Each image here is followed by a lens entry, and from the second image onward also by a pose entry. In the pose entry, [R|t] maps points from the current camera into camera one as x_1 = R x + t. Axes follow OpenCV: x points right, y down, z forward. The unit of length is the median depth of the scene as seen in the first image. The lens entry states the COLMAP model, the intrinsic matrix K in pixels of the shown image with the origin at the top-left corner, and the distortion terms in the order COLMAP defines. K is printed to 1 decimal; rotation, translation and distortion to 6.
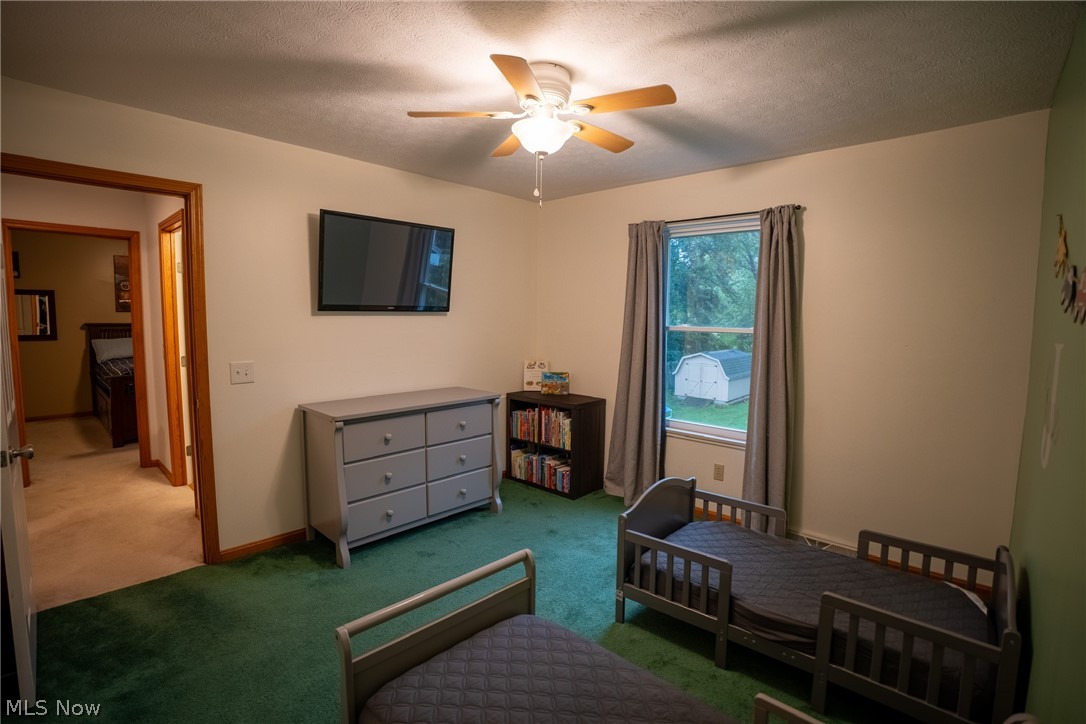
lens RADIAL K [[509.0, 0, 548.2], [0, 509.0, 355.7], [0, 0, 1]] dist [-0.063646, 0.014464]
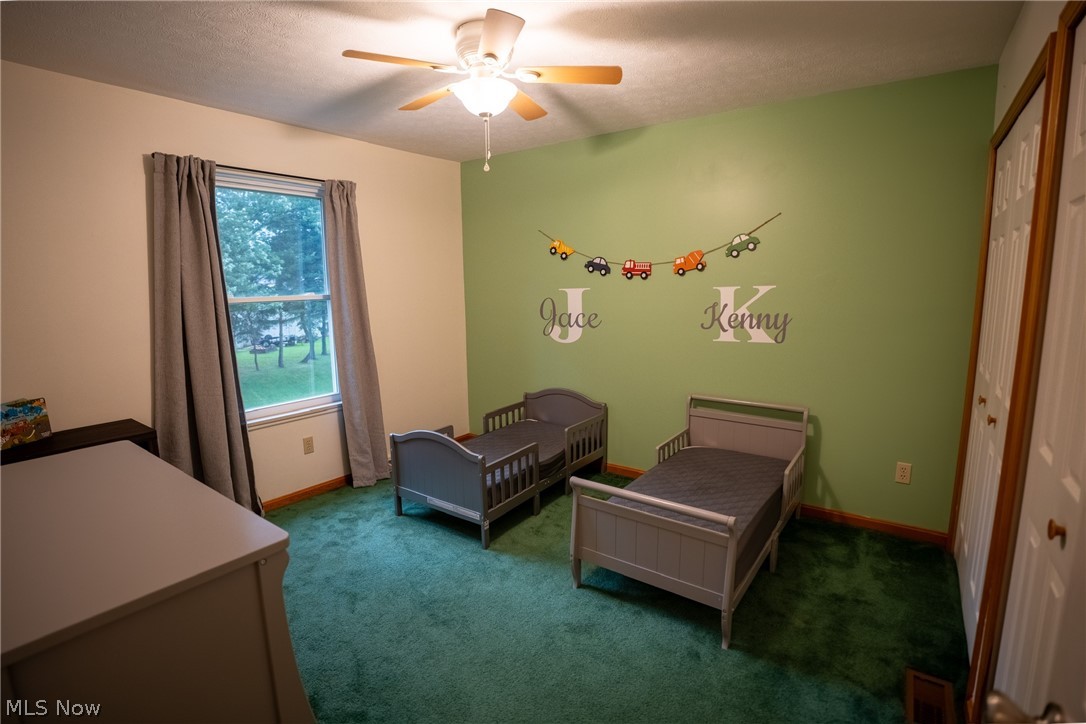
lens RADIAL K [[509.0, 0, 538.5], [0, 509.0, 354.3], [0, 0, 1]] dist [-0.063646, 0.014464]
pose [[-0.106151, -0.148912, 0.983136, -0.633307], [0.092993, 0.982903, 0.158918, -0.053845], [-0.989992, 0.108294, -0.090488, 0.629193]]
